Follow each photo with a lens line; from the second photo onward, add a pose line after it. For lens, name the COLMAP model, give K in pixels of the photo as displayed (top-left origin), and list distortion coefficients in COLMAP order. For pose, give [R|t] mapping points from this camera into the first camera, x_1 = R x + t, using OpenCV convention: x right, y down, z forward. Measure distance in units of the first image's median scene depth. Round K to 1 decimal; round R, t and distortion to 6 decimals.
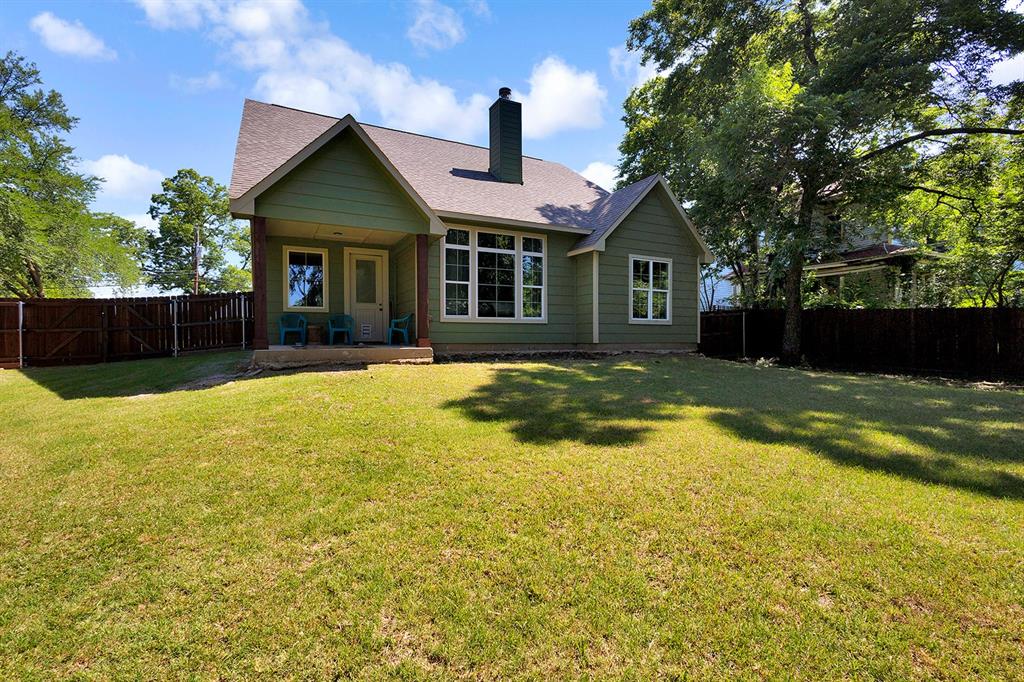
lens RADIAL K [[469.8, 0, 510.9], [0, 469.8, 339.8], [0, 0, 1]] dist [0.007902, -0.001646]
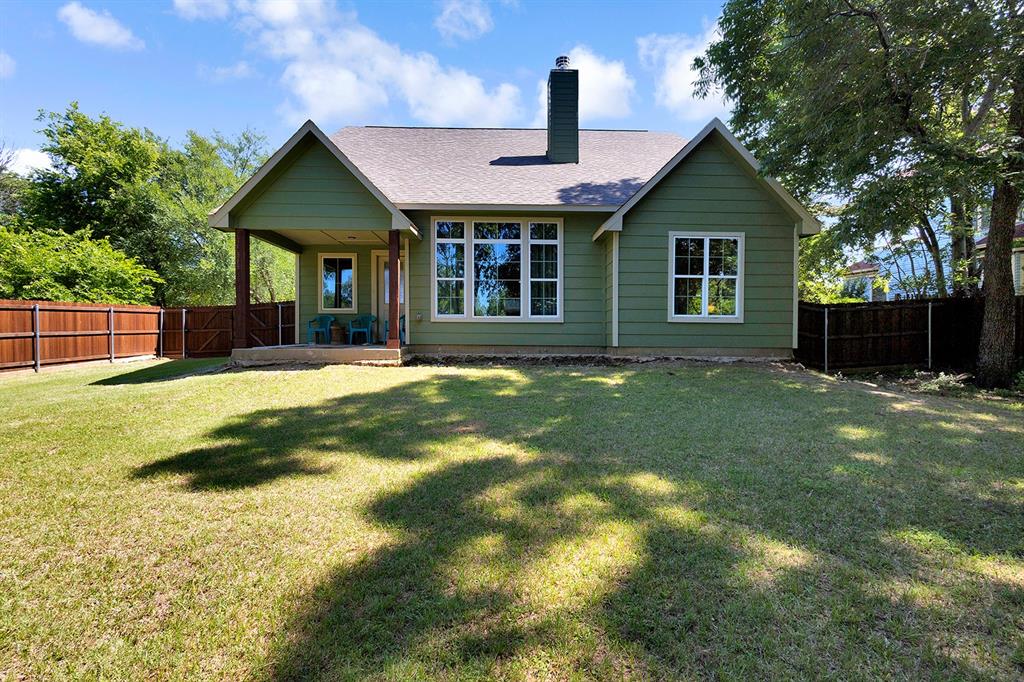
lens RADIAL K [[469.8, 0, 512.3], [0, 469.8, 343.3], [0, 0, 1]] dist [0.007902, -0.001646]
pose [[0.896913, 0.011757, -0.442051, 0.373874], [-0.009050, 0.999925, 0.008234, -0.003648], [0.442115, -0.003385, 0.896952, 0.203355]]
